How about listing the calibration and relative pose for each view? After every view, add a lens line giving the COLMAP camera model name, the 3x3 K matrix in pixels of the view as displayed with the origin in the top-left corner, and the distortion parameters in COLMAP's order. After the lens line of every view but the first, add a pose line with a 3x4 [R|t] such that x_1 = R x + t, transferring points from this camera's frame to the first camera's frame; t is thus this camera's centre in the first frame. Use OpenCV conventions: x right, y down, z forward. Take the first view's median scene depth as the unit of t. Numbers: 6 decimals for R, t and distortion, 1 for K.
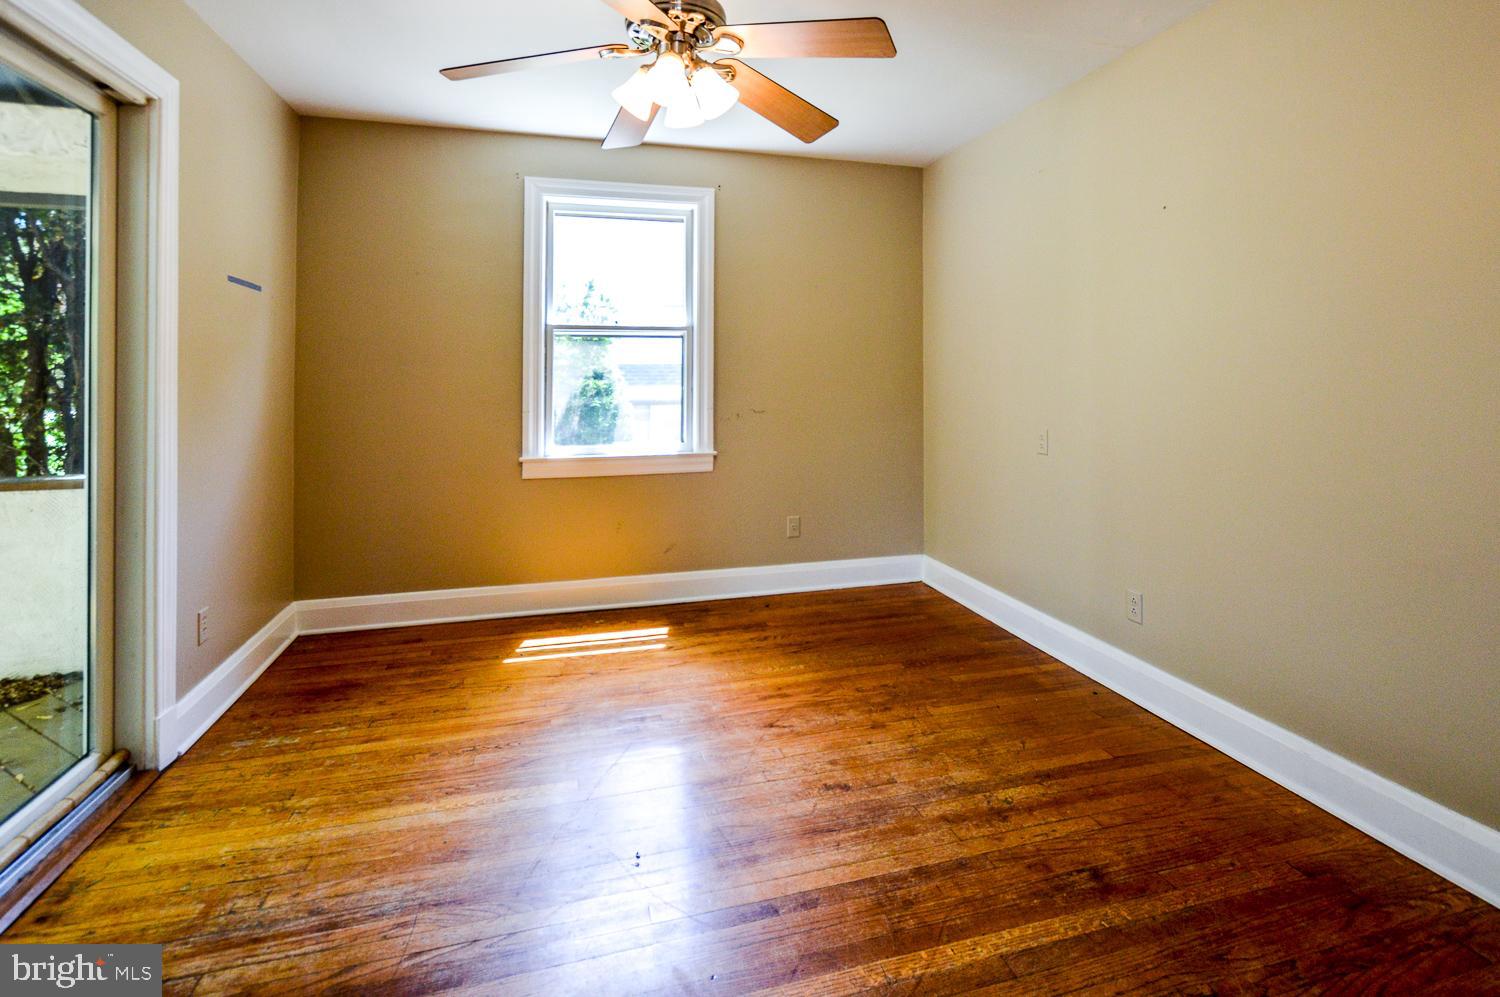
lens RADIAL K [[712.9, 0, 761.4], [0, 712.9, 377.9], [0, 0, 1]] dist [-0.004318, 0.001466]
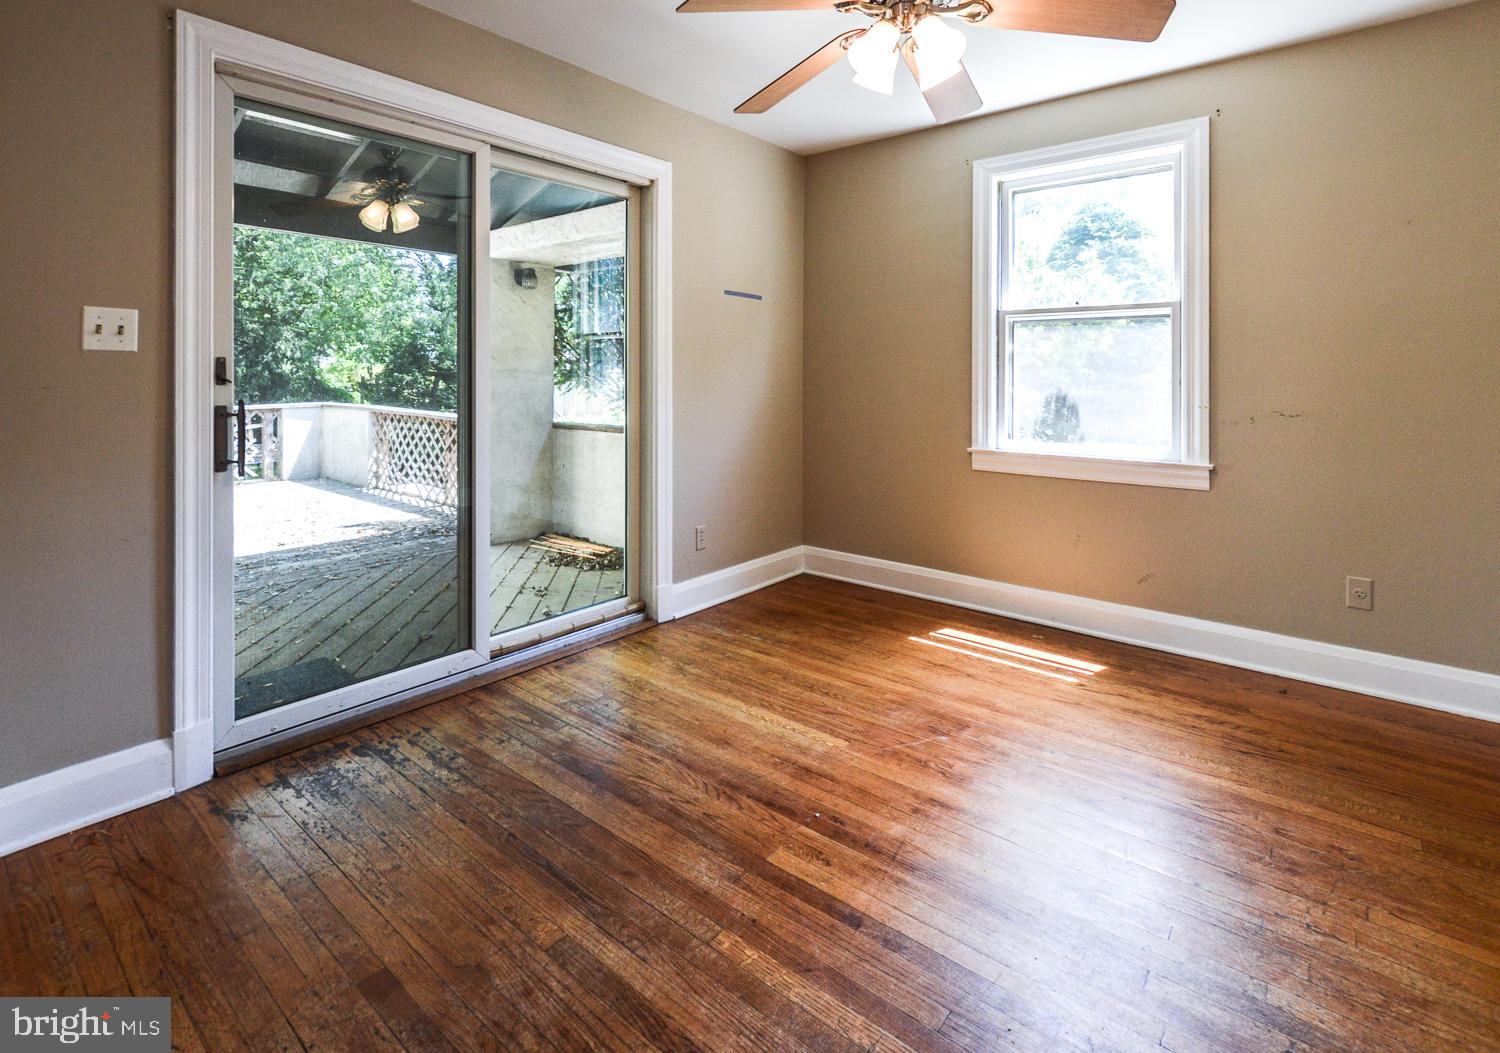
lens RADIAL K [[732.9, 0, 698.7], [0, 732.9, 375.9], [0, 0, 1]] dist [-0.003793, 0.001594]
pose [[0.546832, 0.007301, -0.837211, 0.324682], [-0.010140, 0.999946, 0.002097, 0.015262], [0.837181, 0.007343, 0.546876, 0.138429]]
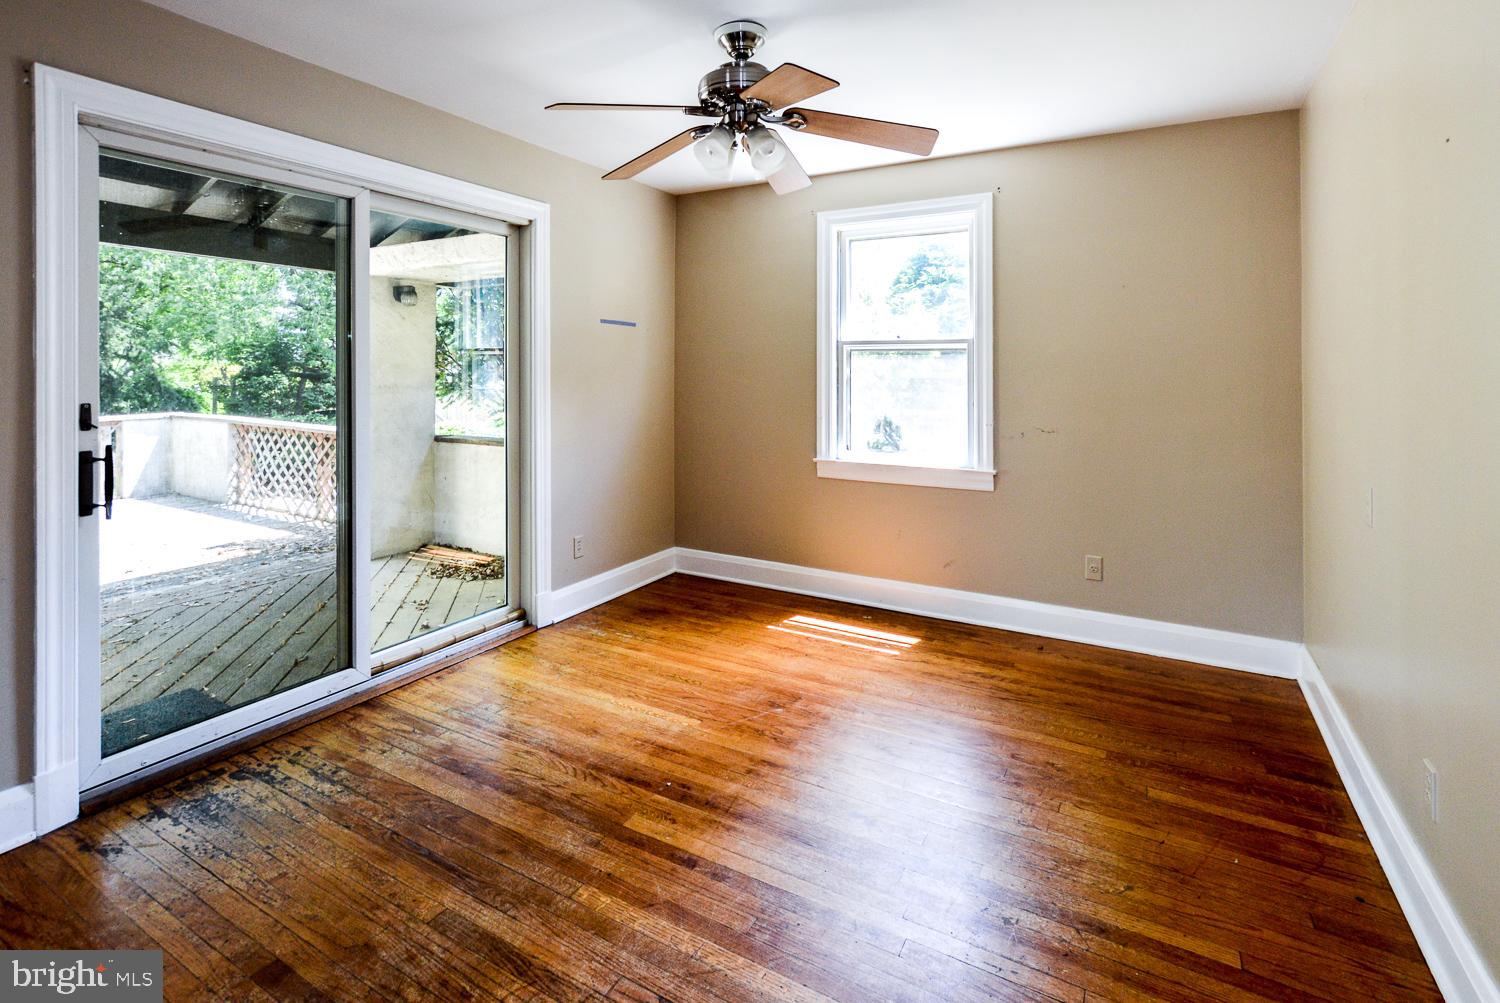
lens RADIAL K [[712.9, 0, 733.6], [0, 712.9, 376.0], [0, 0, 1]] dist [-0.000139, -0.000064]
pose [[0.702882, 0.009808, -0.711239, 0.410423], [-0.009346, 0.999946, 0.004554, -0.025933], [0.711245, 0.003446, 0.702936, 0.104839]]
